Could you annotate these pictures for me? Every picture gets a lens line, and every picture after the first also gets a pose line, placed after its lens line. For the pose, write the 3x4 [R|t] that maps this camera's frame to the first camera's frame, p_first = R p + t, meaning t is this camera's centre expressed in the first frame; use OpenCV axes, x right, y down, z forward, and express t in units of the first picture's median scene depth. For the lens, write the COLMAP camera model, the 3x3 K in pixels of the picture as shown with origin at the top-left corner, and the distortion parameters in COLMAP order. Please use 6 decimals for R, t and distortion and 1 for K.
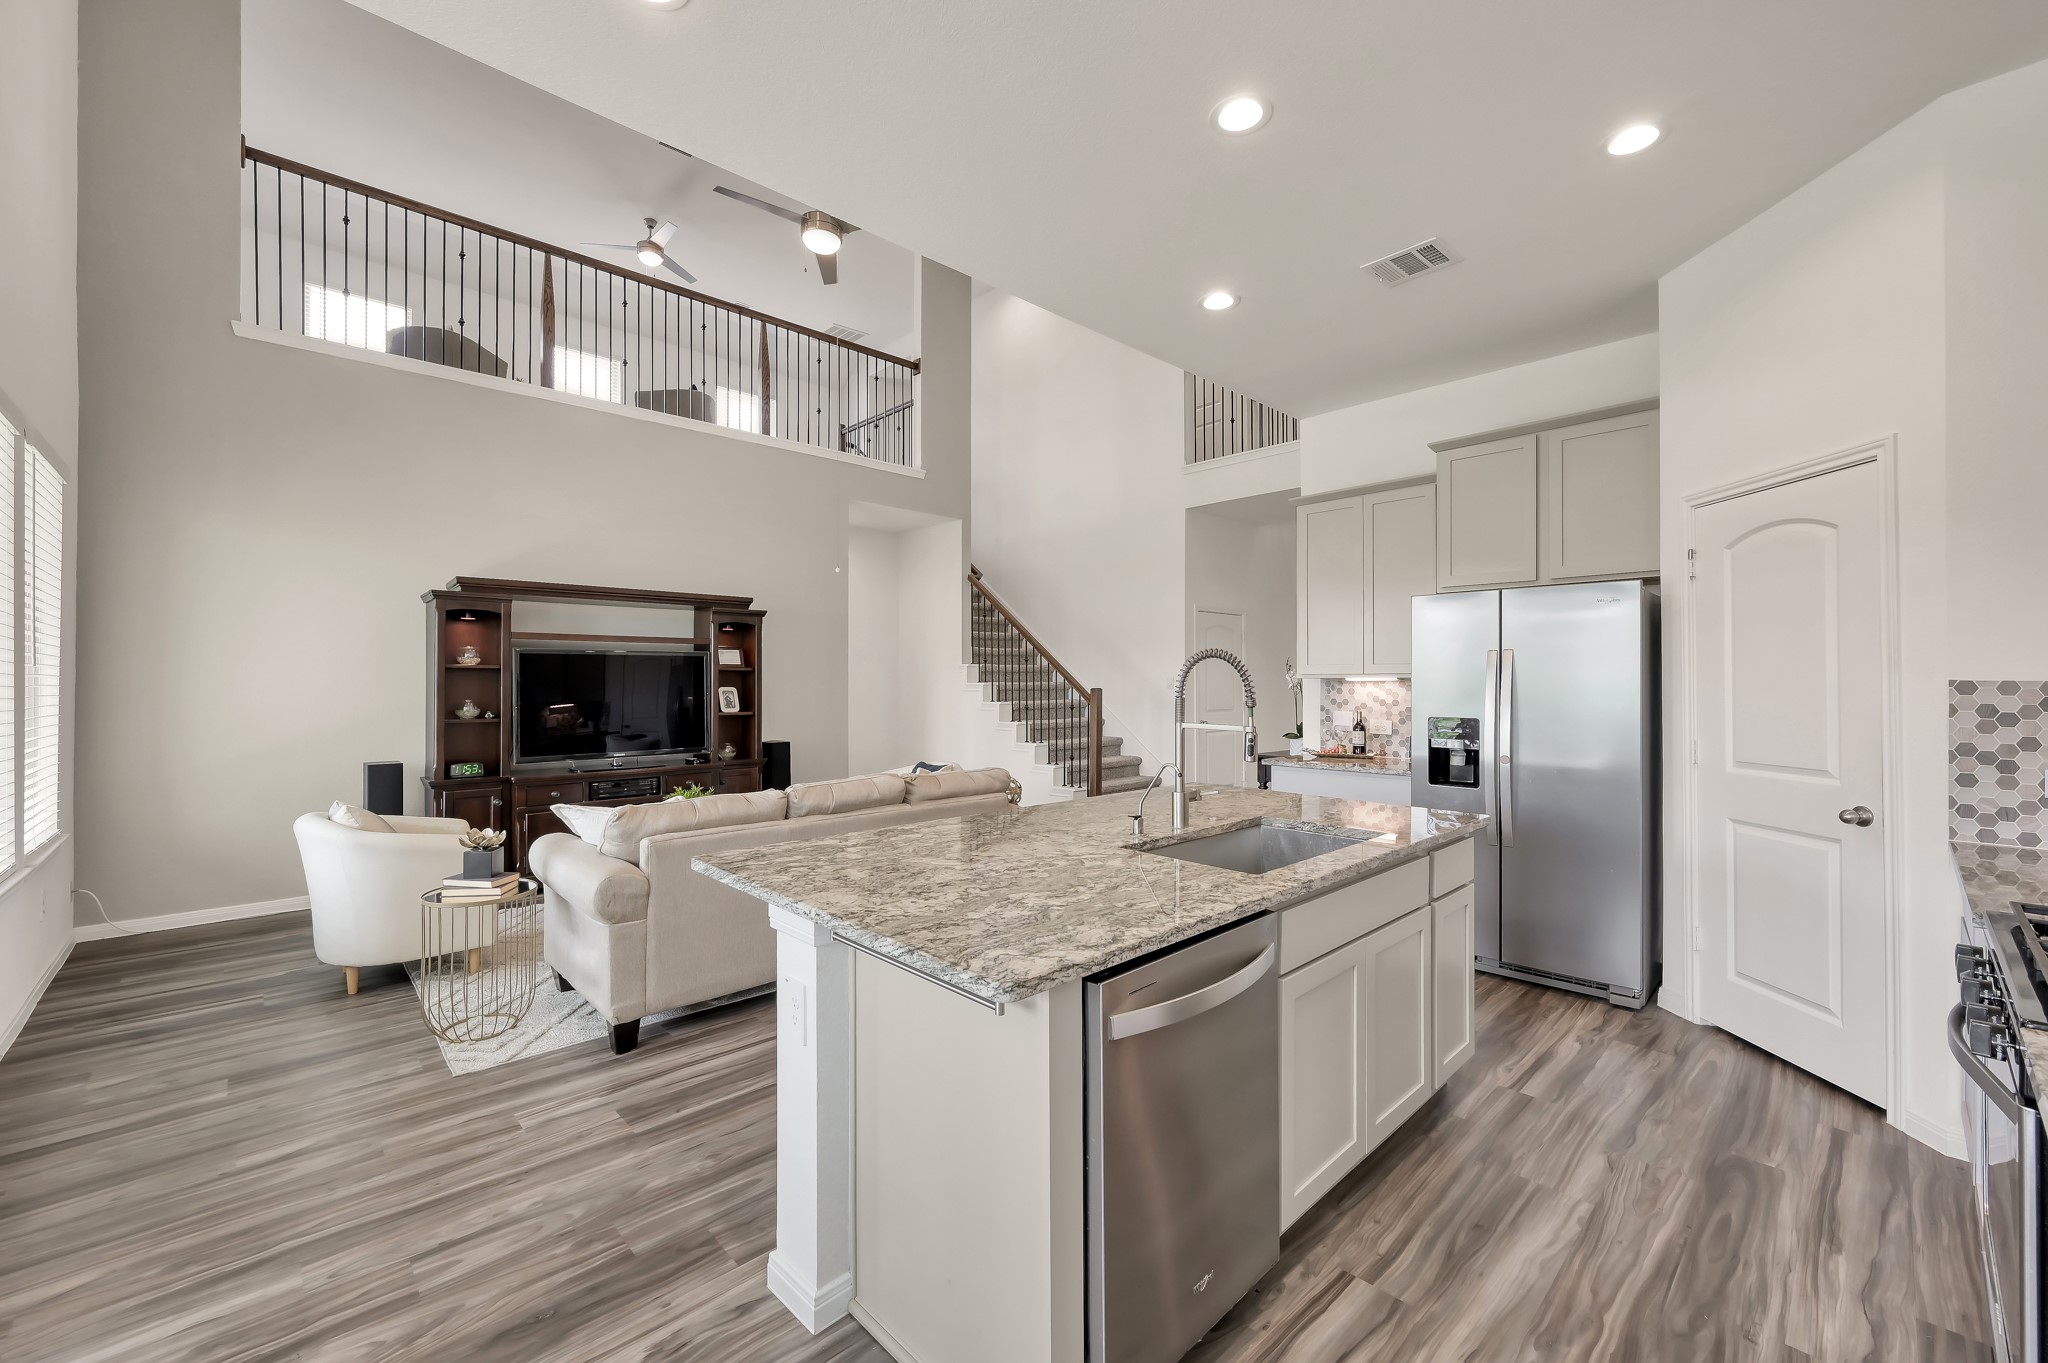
lens RADIAL K [[819.4, 0, 1024.0], [0, 819.4, 681.5], [0, 0, 1]] dist [-0.002020, 0.000011]
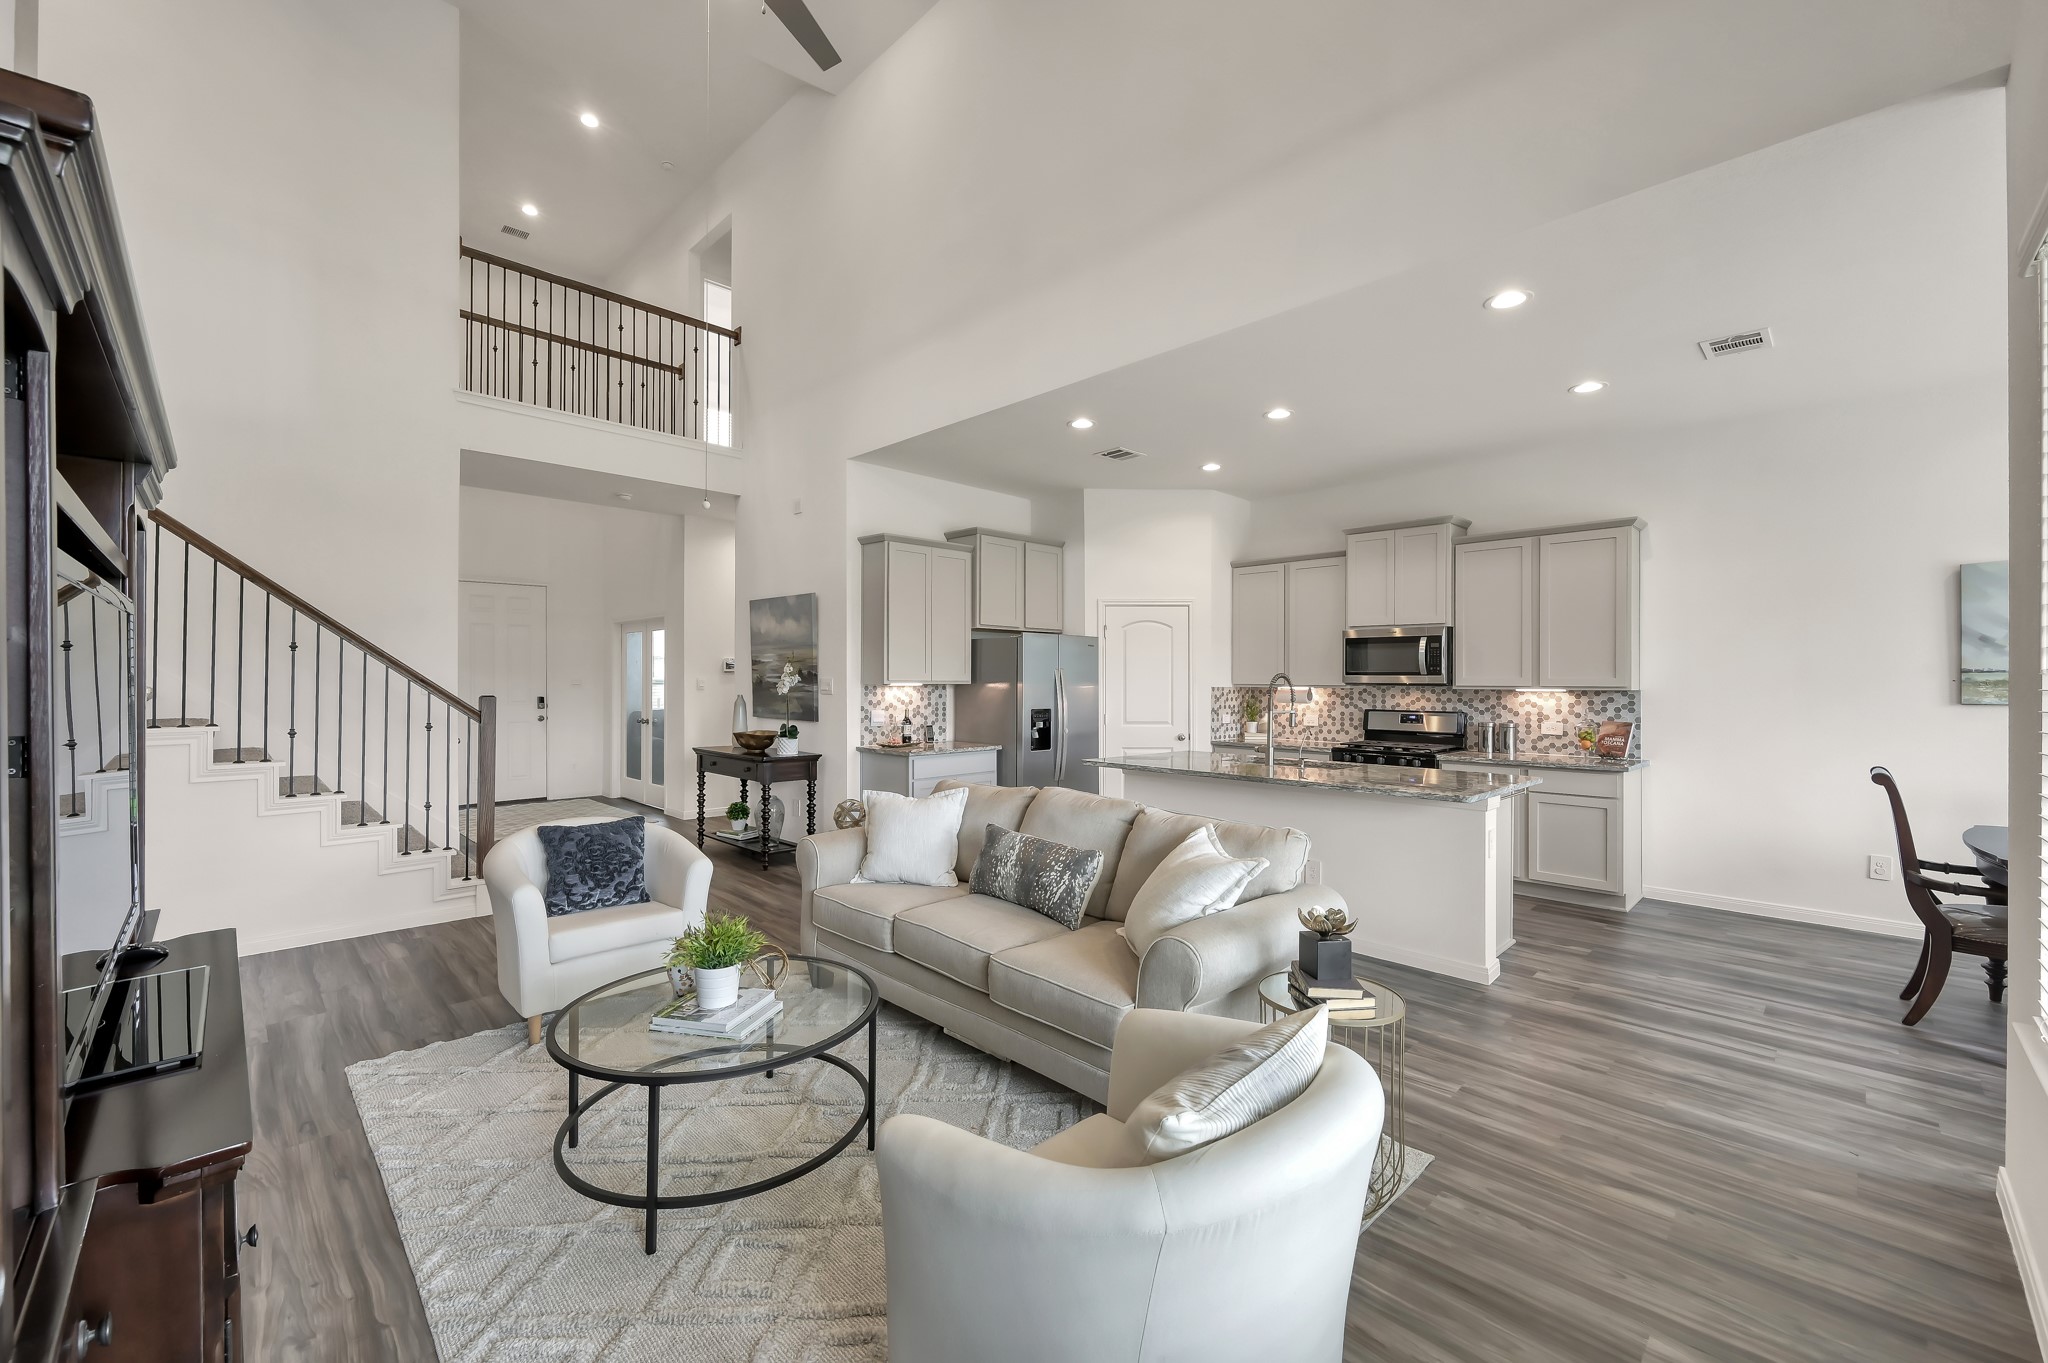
lens RADIAL K [[828.0, 0, 1023.2], [0, 828.0, 676.9], [0, 0, 1]] dist [-0.000254, -0.000088]
pose [[-0.018134, 0.005605, 0.999820, -1.202842], [-0.004311, 0.999975, -0.005684, -0.011056], [-0.999826, -0.004413, -0.018110, 1.116942]]
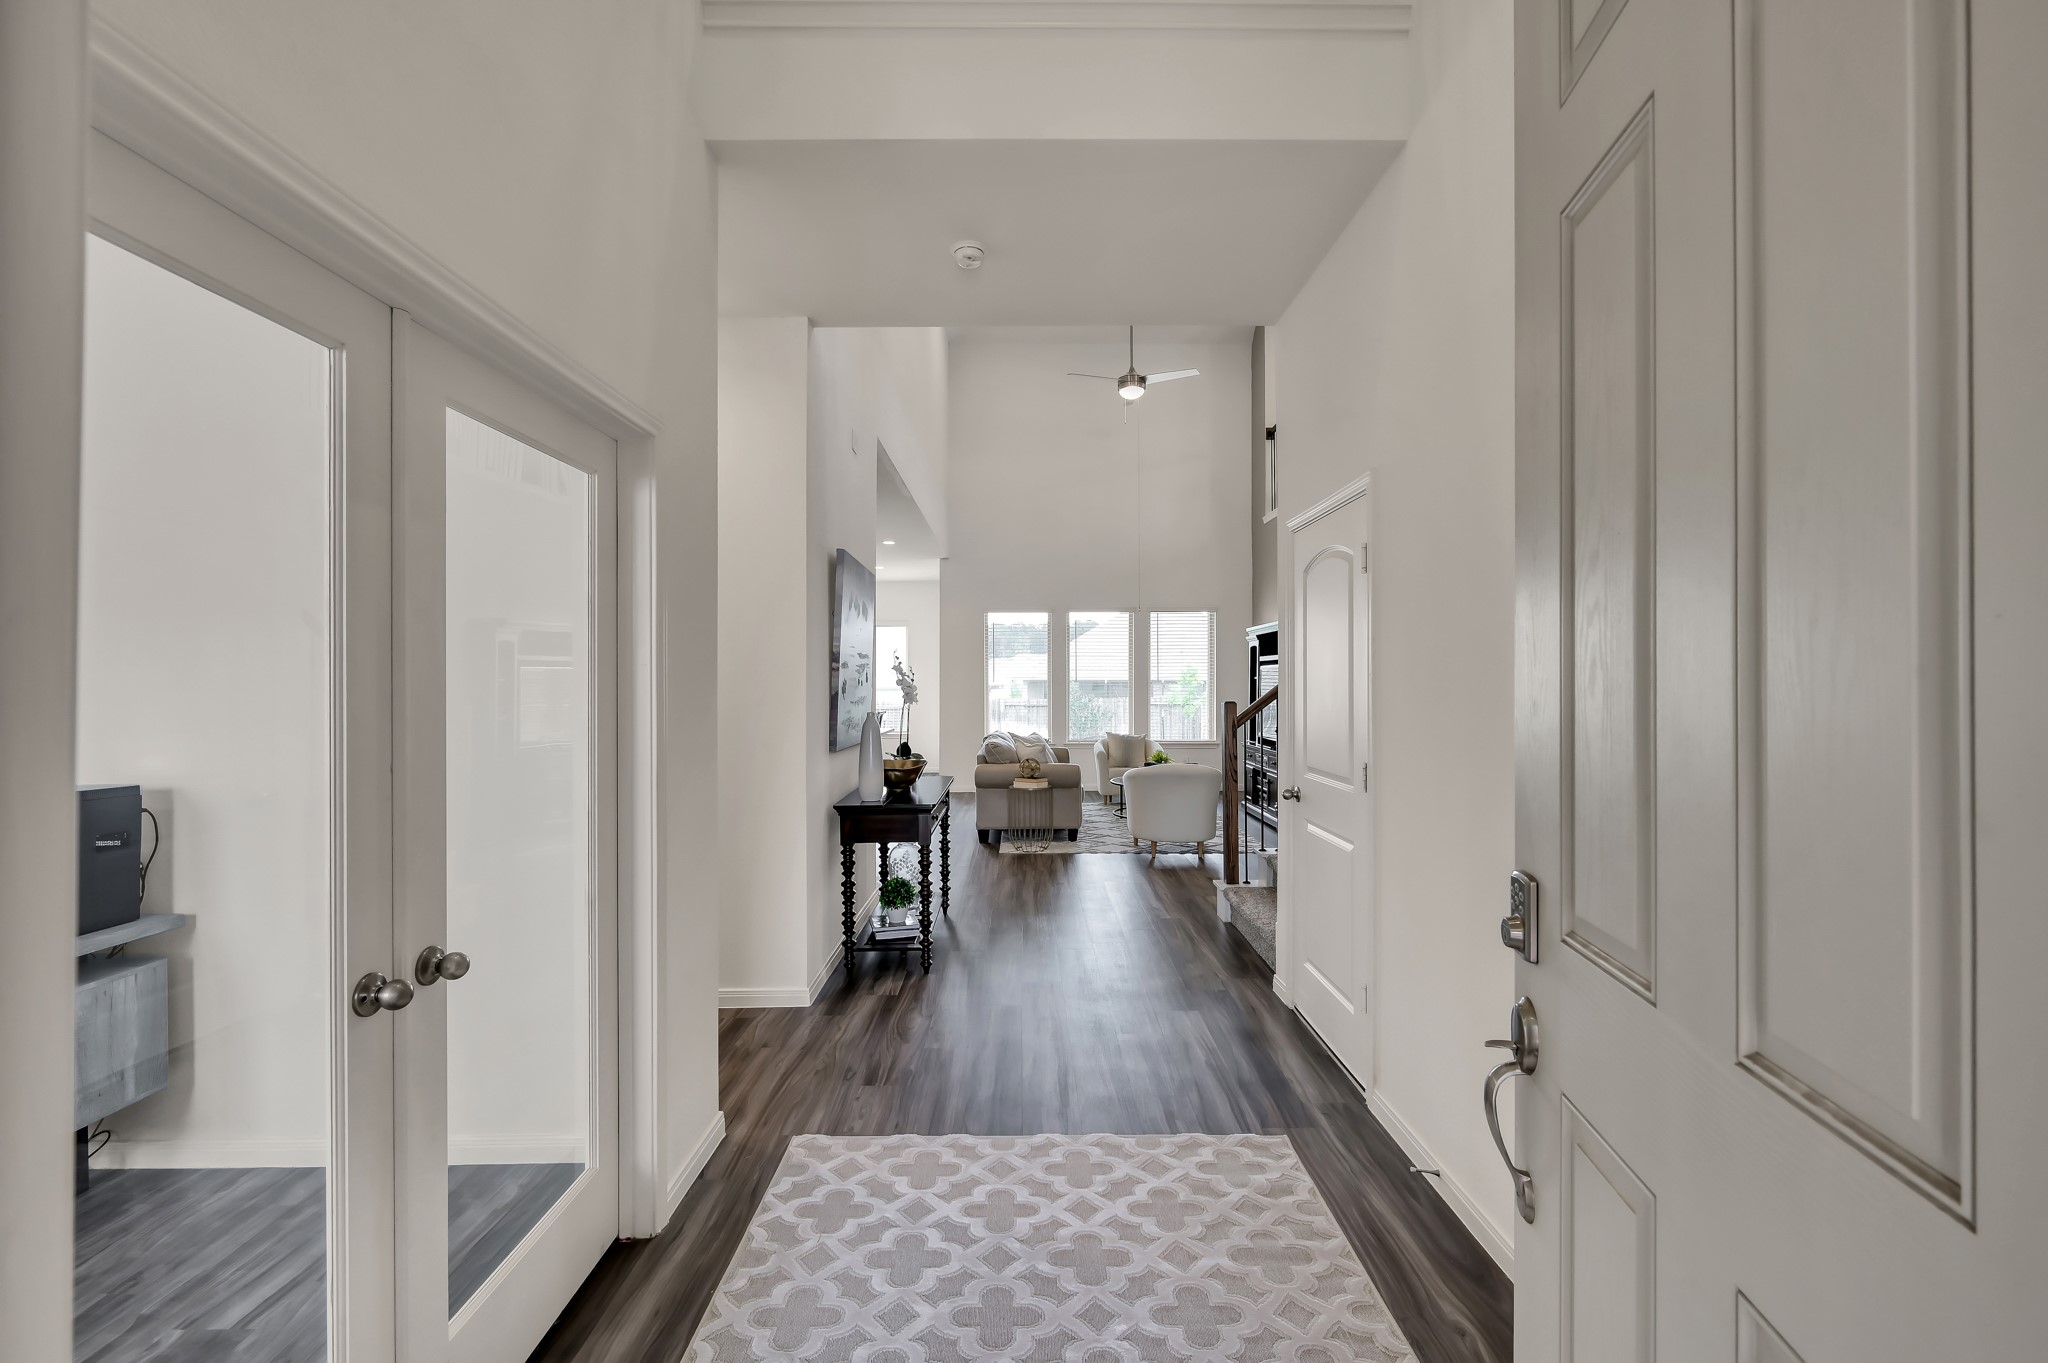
lens RADIAL K [[867.2, 0, 1024.2], [0, 867.2, 678.7], [0, 0, 1]] dist [-0.001549, 0.000017]
pose [[-0.687636, 0.002905, -0.726050, 1.445172], [0.006568, 0.999976, -0.002220, -0.023806], [0.726026, -0.006295, -0.687639, 2.716564]]
